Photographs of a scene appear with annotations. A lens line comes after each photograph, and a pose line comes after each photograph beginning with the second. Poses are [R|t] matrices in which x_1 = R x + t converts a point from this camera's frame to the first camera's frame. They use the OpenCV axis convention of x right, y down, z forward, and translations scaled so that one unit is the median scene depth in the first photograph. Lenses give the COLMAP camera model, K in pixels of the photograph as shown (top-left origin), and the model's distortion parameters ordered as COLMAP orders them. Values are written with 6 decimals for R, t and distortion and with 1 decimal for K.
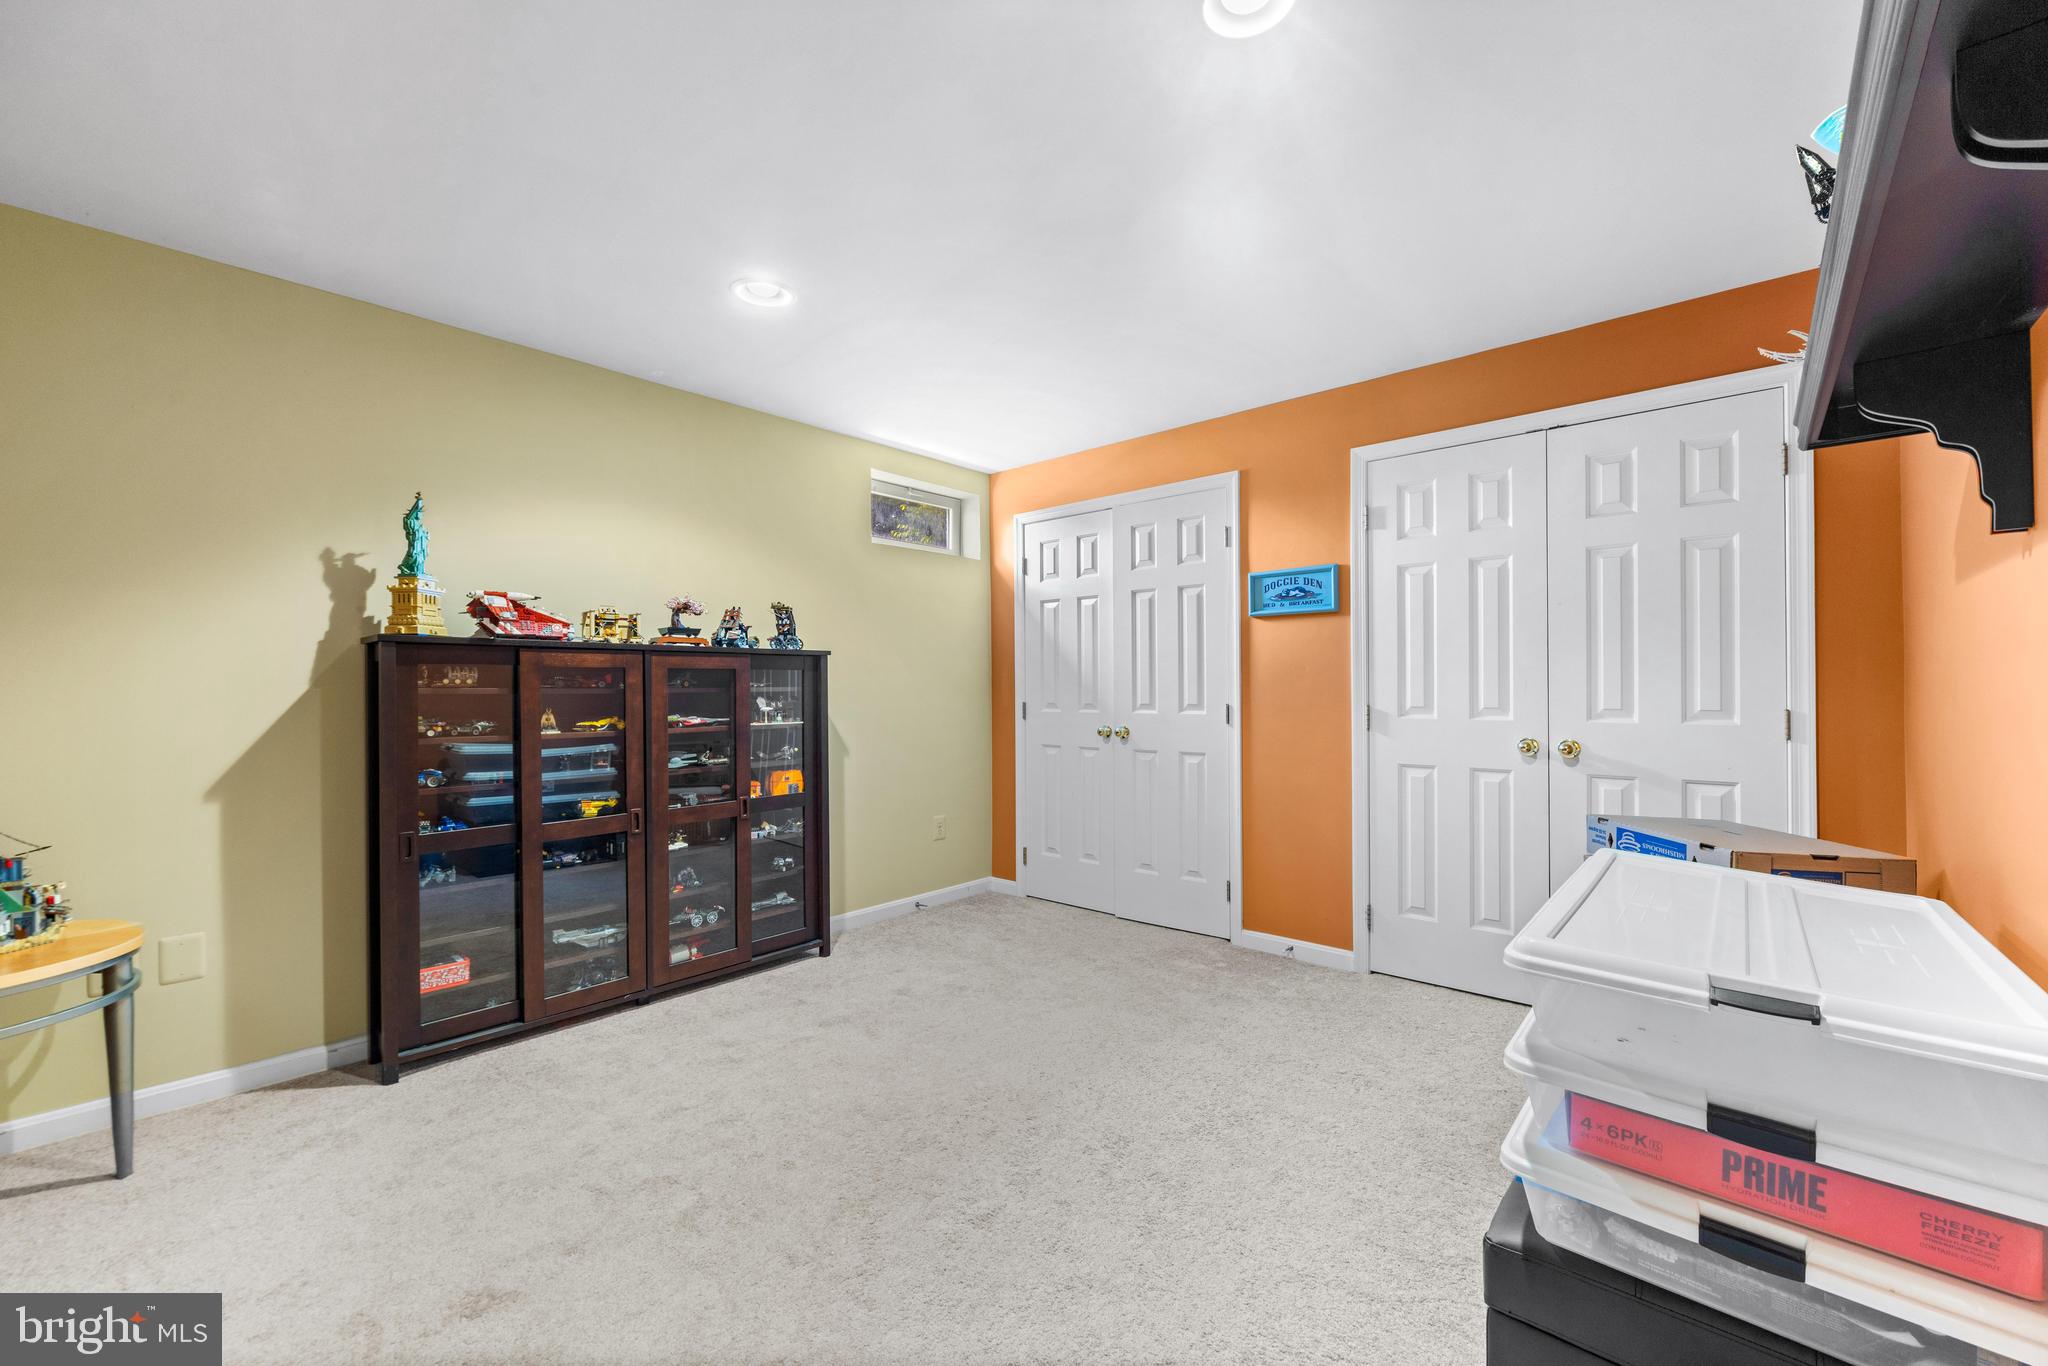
lens RADIAL K [[797.6, 0, 1020.2], [0, 797.6, 685.6], [0, 0, 1]] dist [-0.003044, -0.000114]
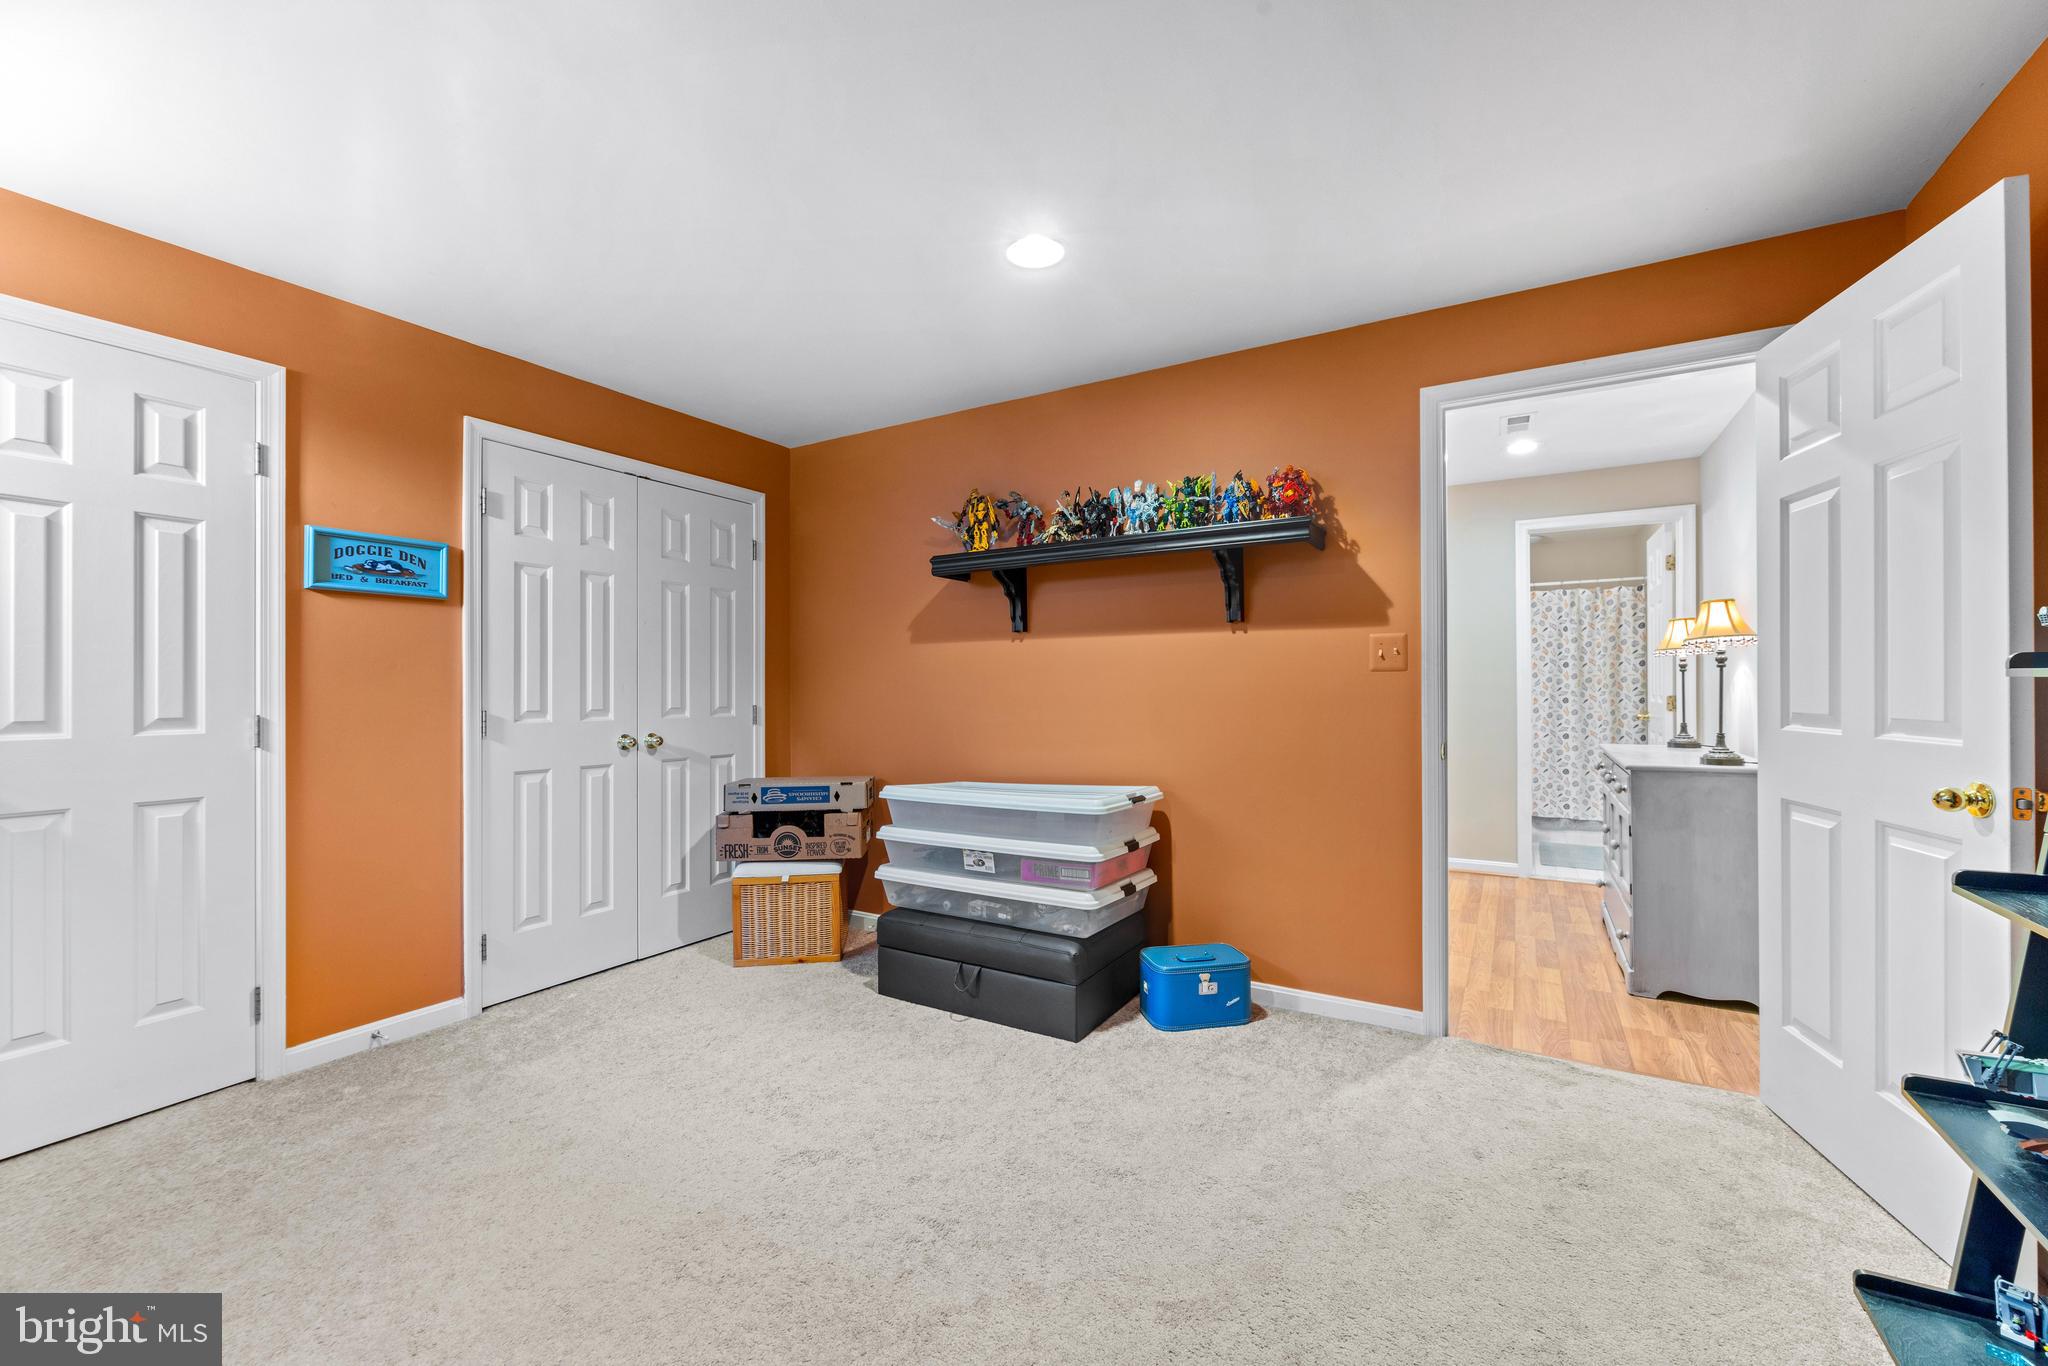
lens RADIAL K [[797.6, 0, 1020.0], [0, 797.6, 691.5], [0, 0, 1]] dist [-0.003044, -0.000114]
pose [[-0.162196, 0.003158, 0.986754, -0.528264], [-0.000086, 0.999995, -0.003215, 0.005735], [-0.986759, -0.000606, -0.162194, 0.540164]]
